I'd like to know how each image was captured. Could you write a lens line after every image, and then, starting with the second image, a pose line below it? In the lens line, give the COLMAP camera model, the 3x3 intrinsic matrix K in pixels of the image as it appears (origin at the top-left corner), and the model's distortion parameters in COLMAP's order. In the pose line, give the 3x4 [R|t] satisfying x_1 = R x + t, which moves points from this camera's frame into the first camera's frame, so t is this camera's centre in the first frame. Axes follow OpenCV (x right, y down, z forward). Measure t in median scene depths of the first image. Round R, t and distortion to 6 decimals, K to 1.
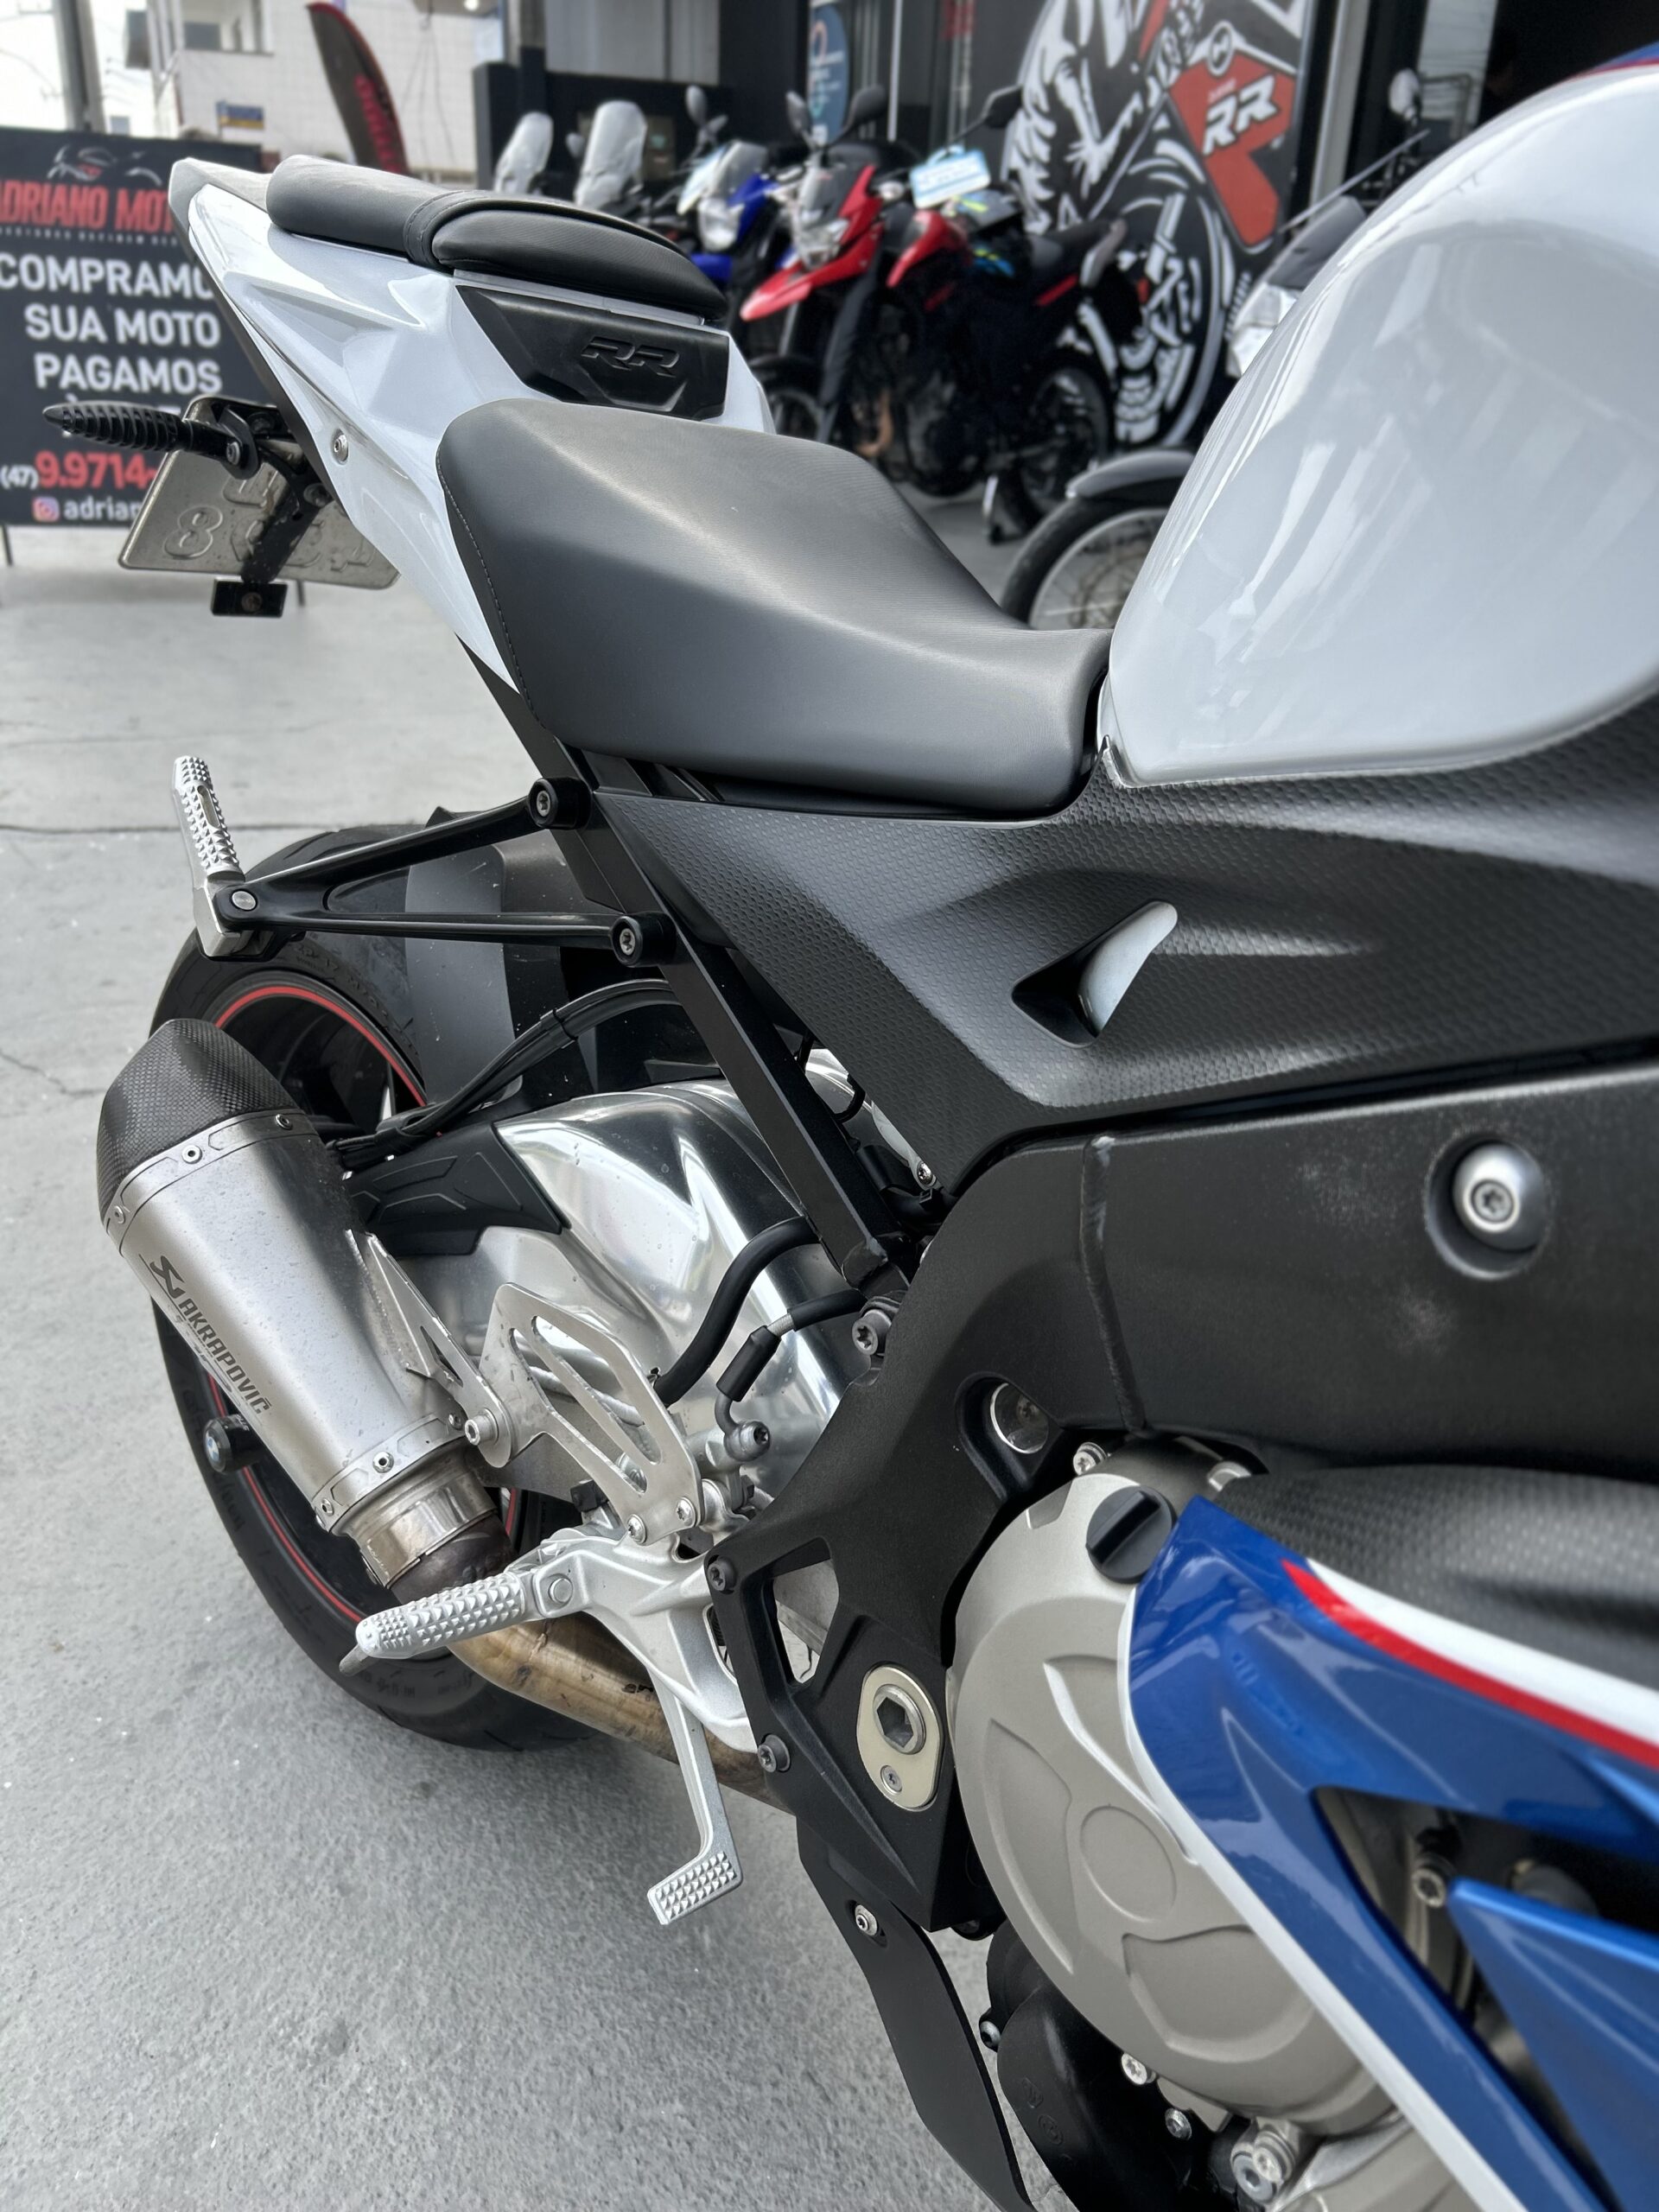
lens RADIAL K [[1662.8, 0, 846.1], [0, 1662.8, 1113.1], [0, 0, 1]] dist [0.038168, -0.042793]
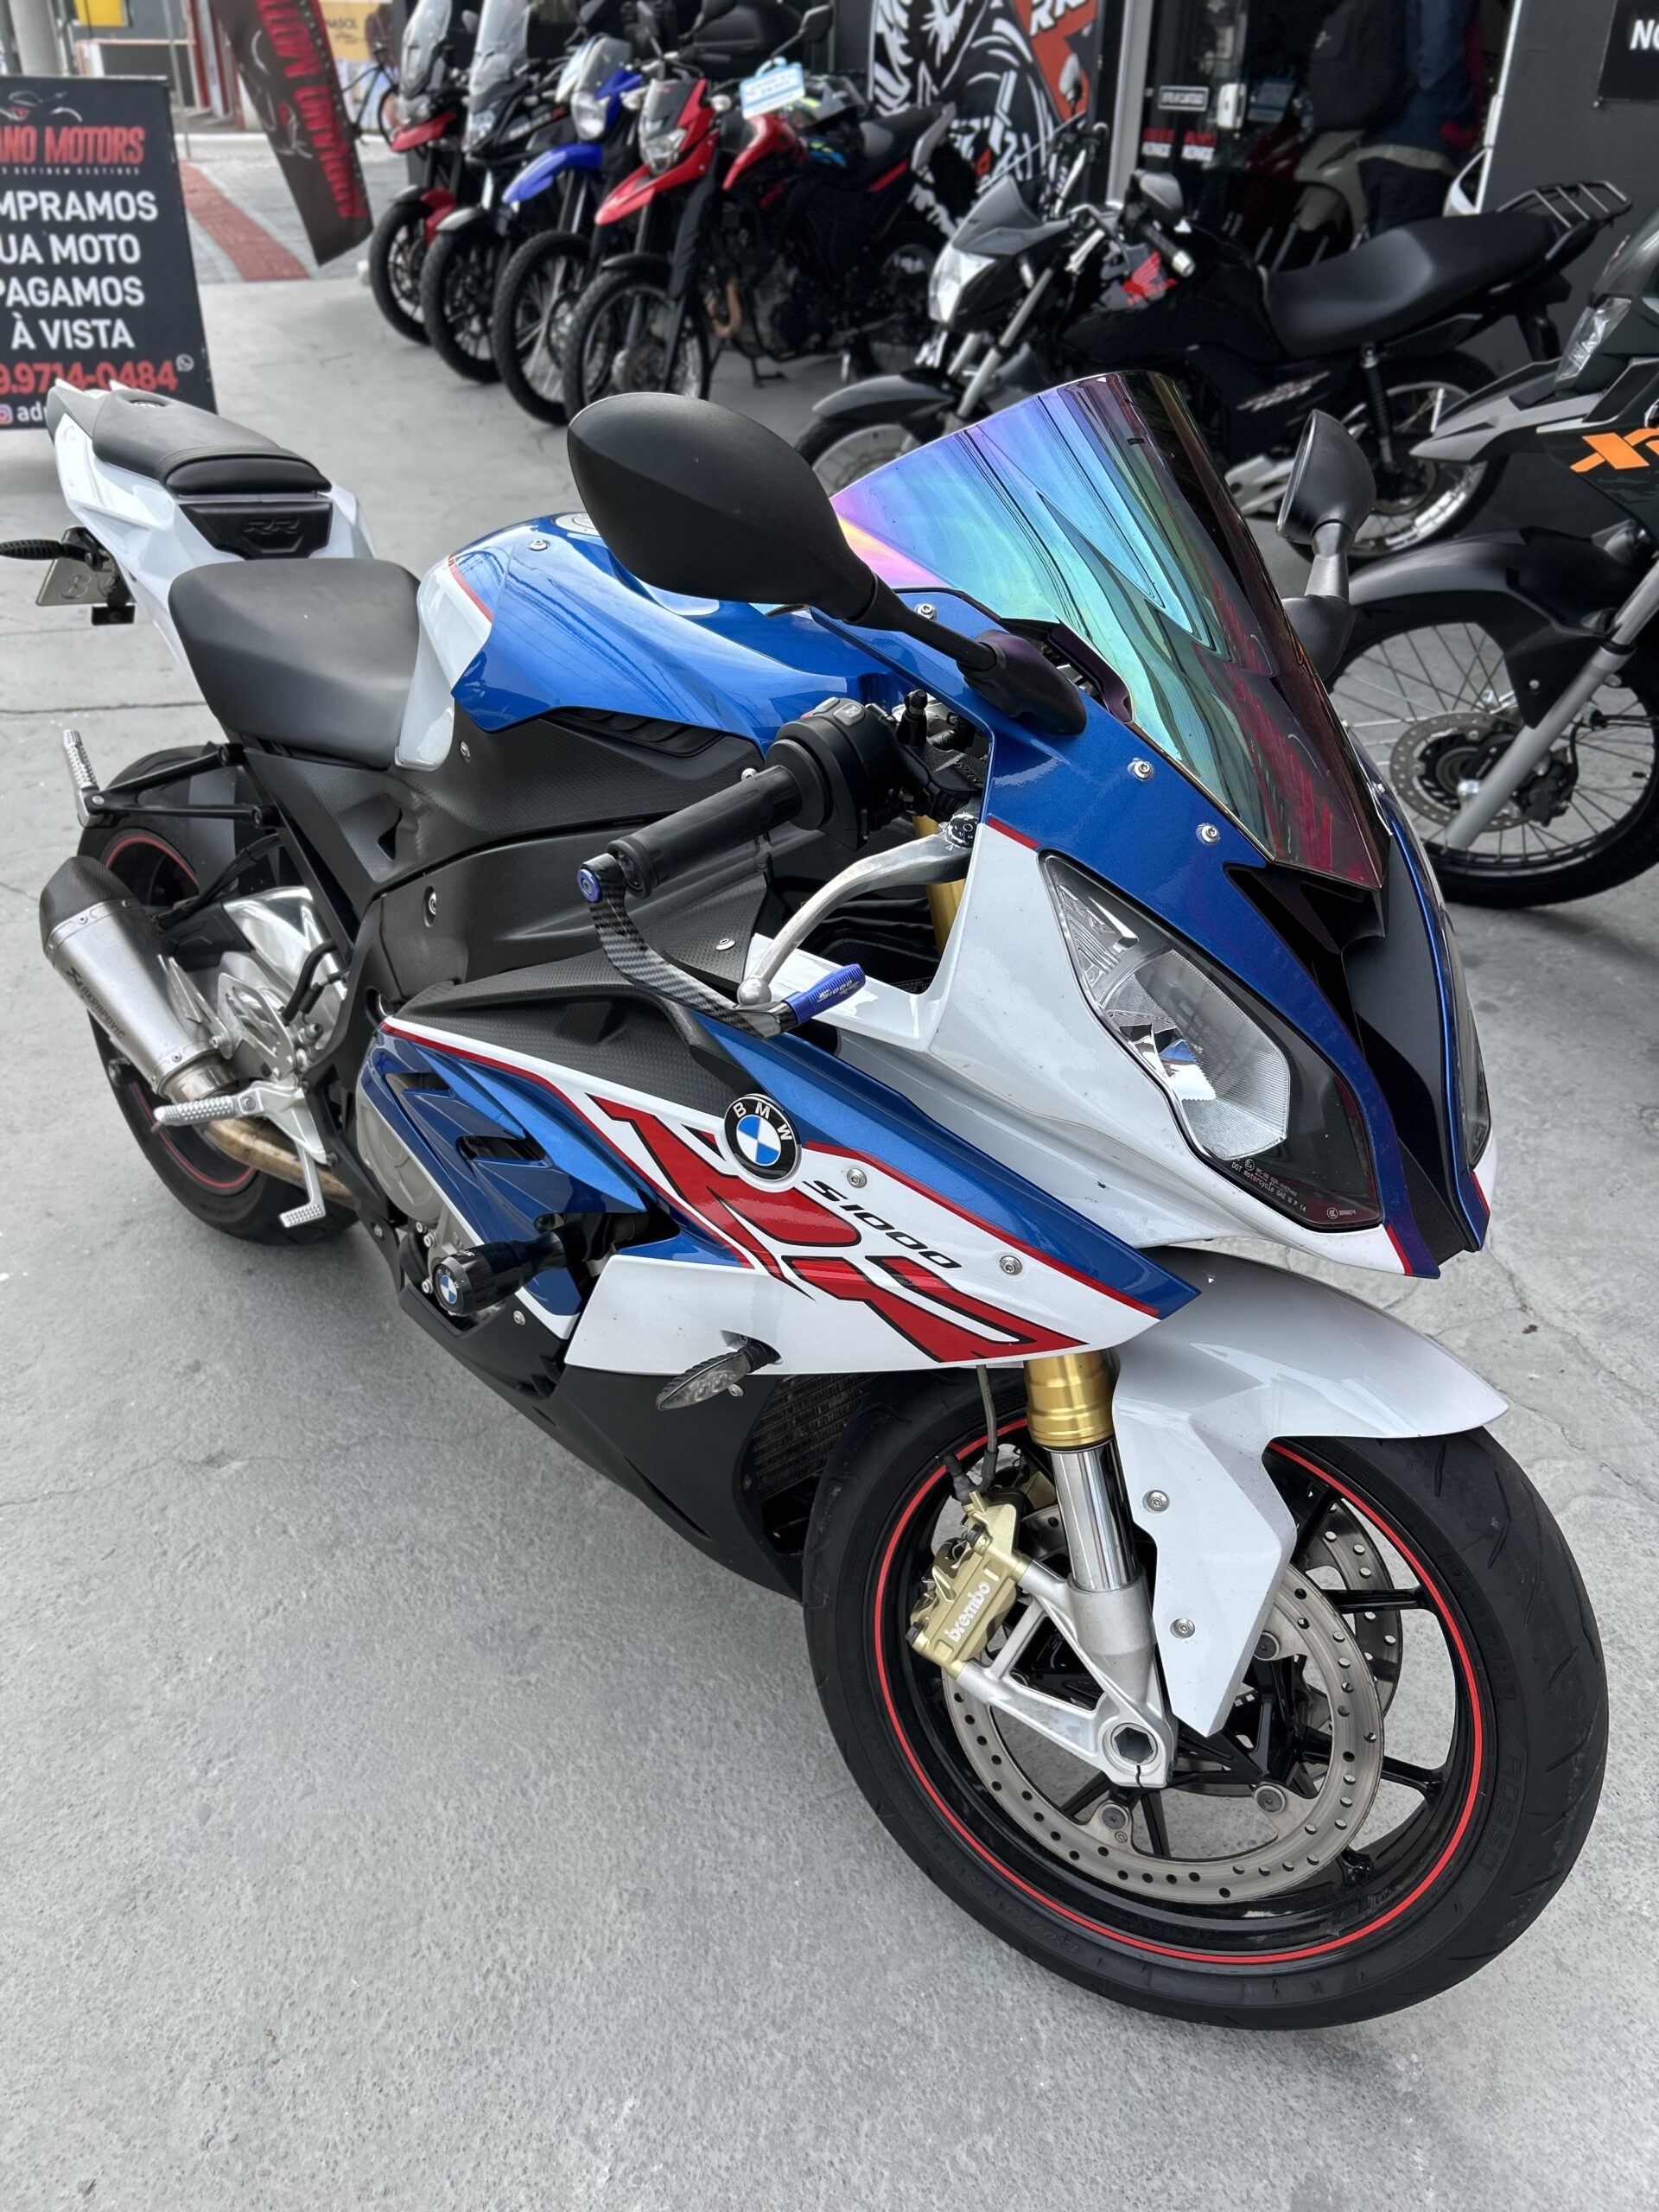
lens RADIAL K [[1662.8, 0, 822.0], [0, 1662.8, 1113.1], [0, 0, 1]] dist [0.038168, -0.042793]
pose [[0.999721, -0.017158, -0.016223, 0.104675], [0.018770, 0.994289, 0.105062, 0.011318], [0.014328, -0.105337, 0.994333, -0.204722]]
